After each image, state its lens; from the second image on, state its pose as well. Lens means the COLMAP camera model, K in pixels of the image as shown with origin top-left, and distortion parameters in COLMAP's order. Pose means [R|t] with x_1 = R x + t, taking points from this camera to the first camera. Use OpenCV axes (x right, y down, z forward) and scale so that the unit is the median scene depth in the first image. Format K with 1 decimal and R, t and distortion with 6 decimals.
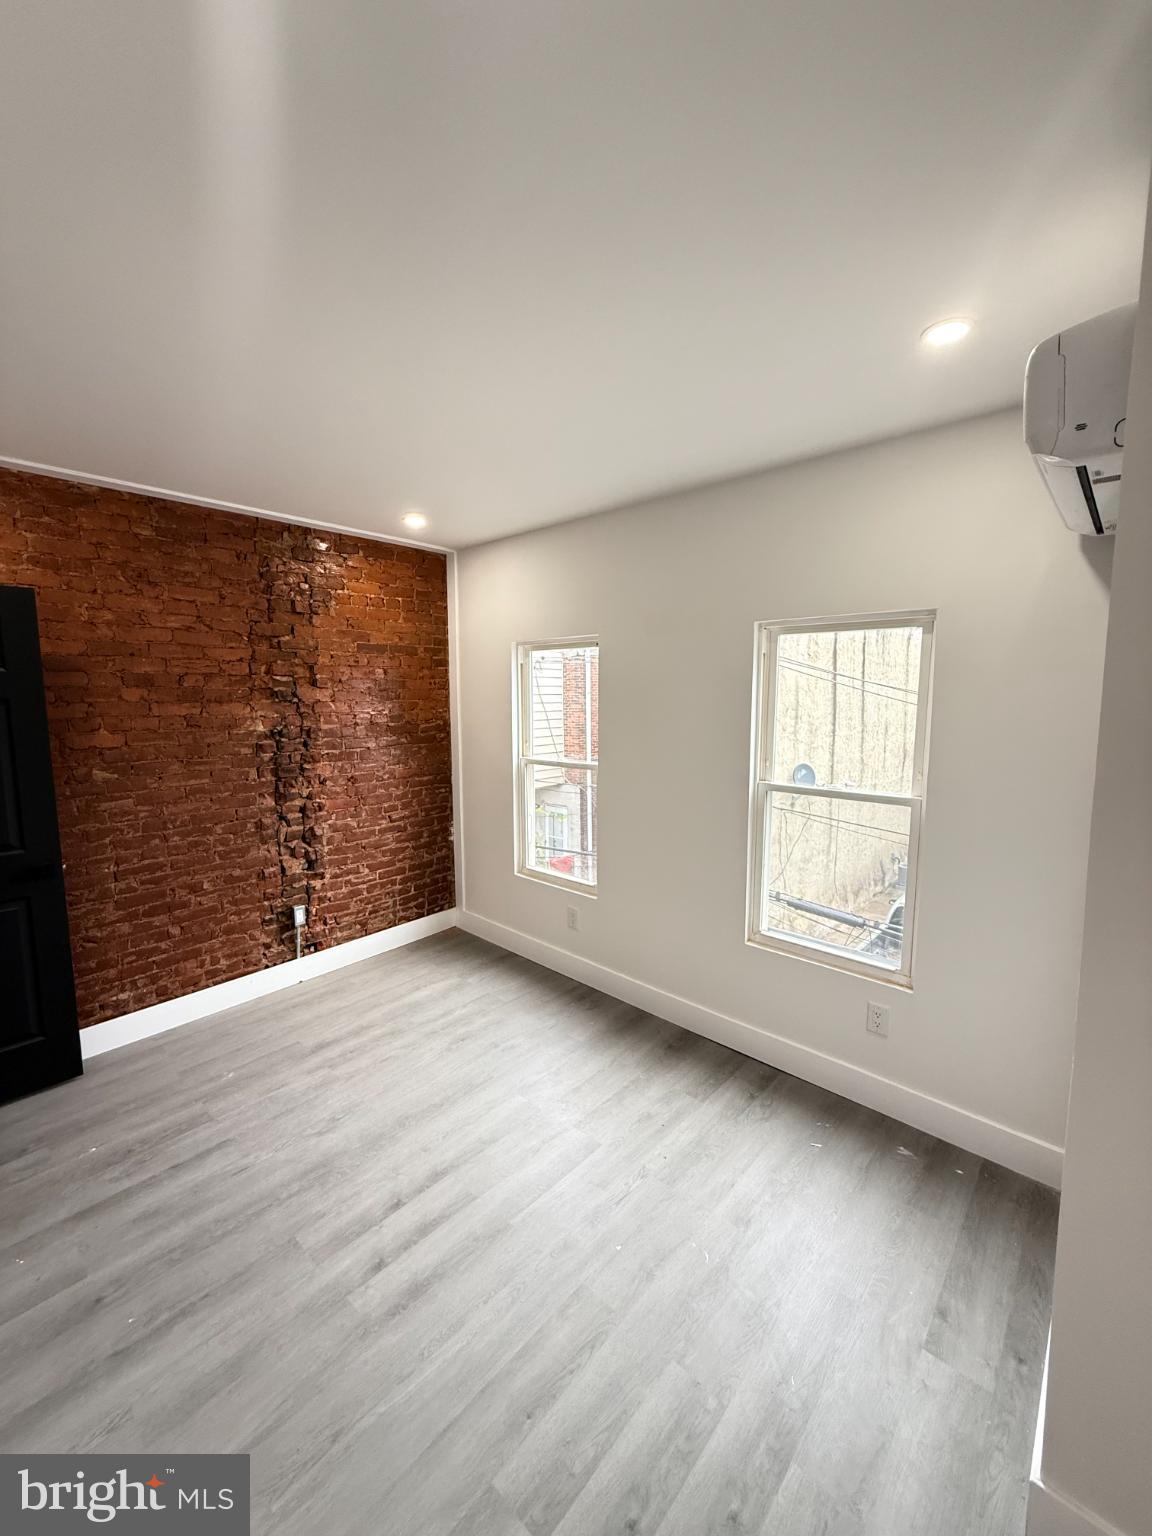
lens RADIAL K [[612.3, 0, 577.3], [0, 612.3, 763.3], [0, 0, 1]] dist [-0.000330, 0.000123]
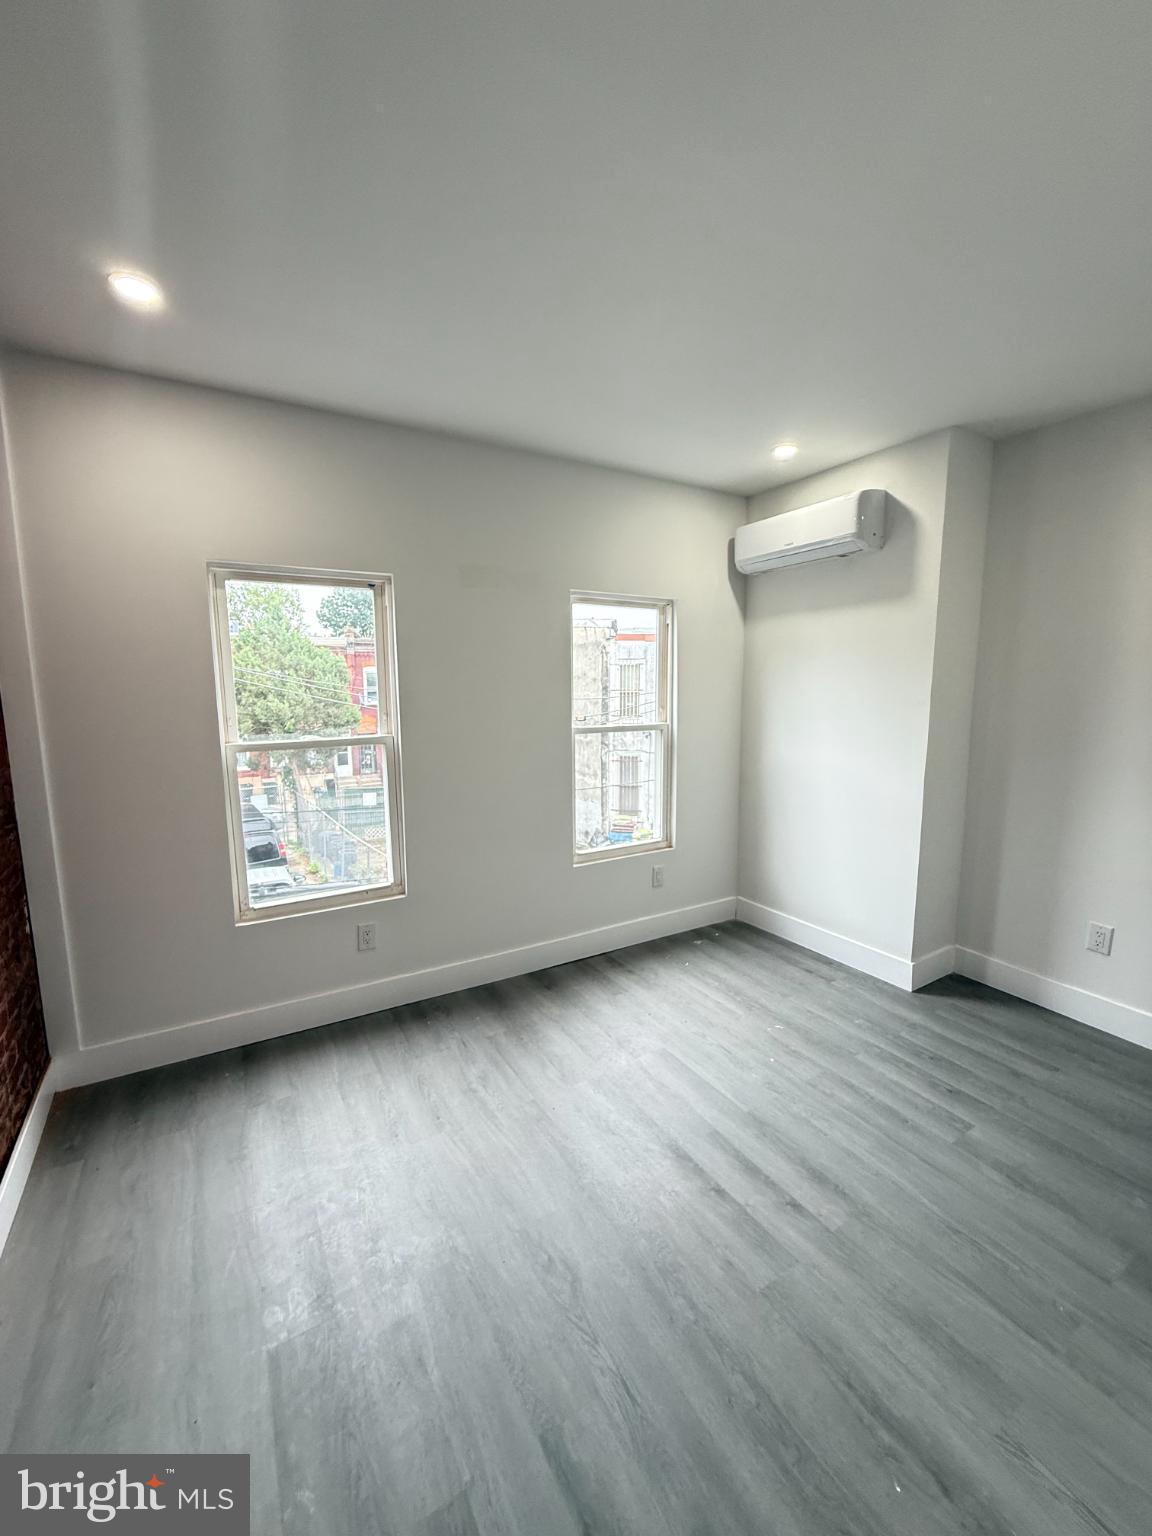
lens RADIAL K [[612.3, 0, 577.3], [0, 612.3, 763.3], [0, 0, 1]] dist [-0.000330, 0.000123]
pose [[0.295678, -0.126831, 0.946831, -1.215969], [0.113642, 0.988779, 0.096962, -0.022136], [-0.948504, 0.078930, 0.306774, 0.928445]]
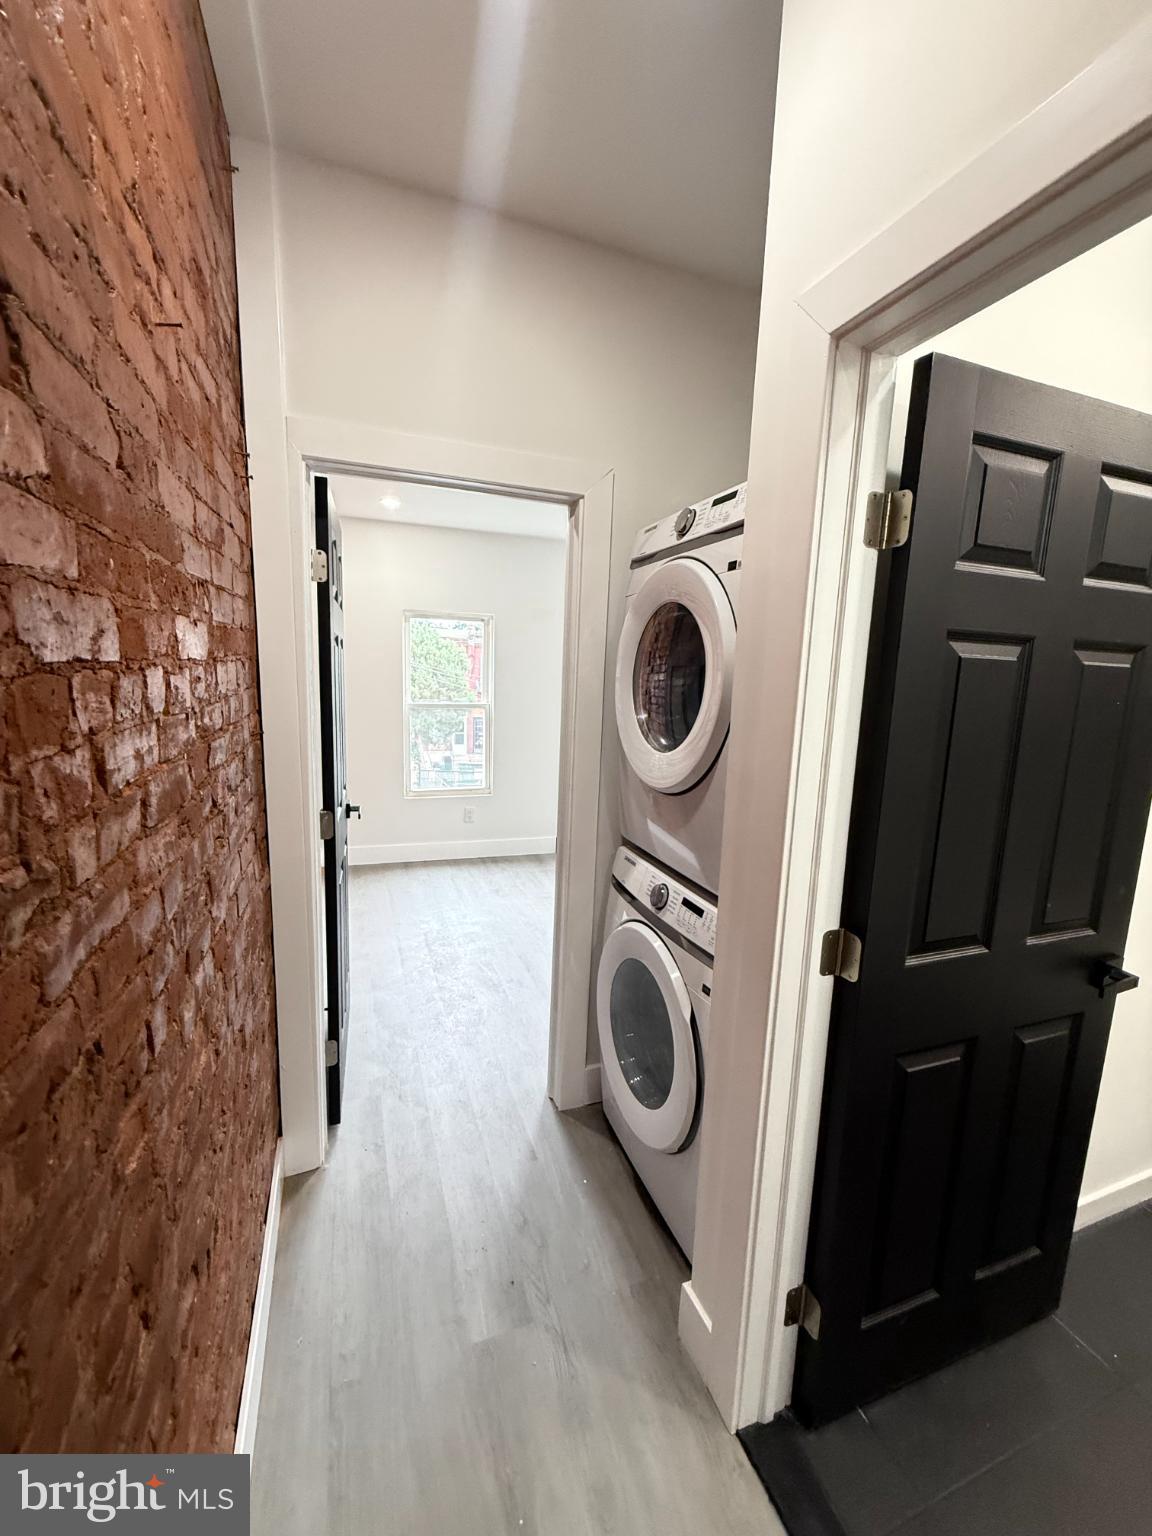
lens RADIAL K [[612.3, 0, 577.3], [0, 612.3, 763.3], [0, 0, 1]] dist [-0.000330, 0.000123]
pose [[0.461657, -0.114635, 0.879620, -2.102979], [0.071491, 0.993197, 0.091916, 0.036139], [-0.884173, 0.020451, 0.466712, 0.247220]]
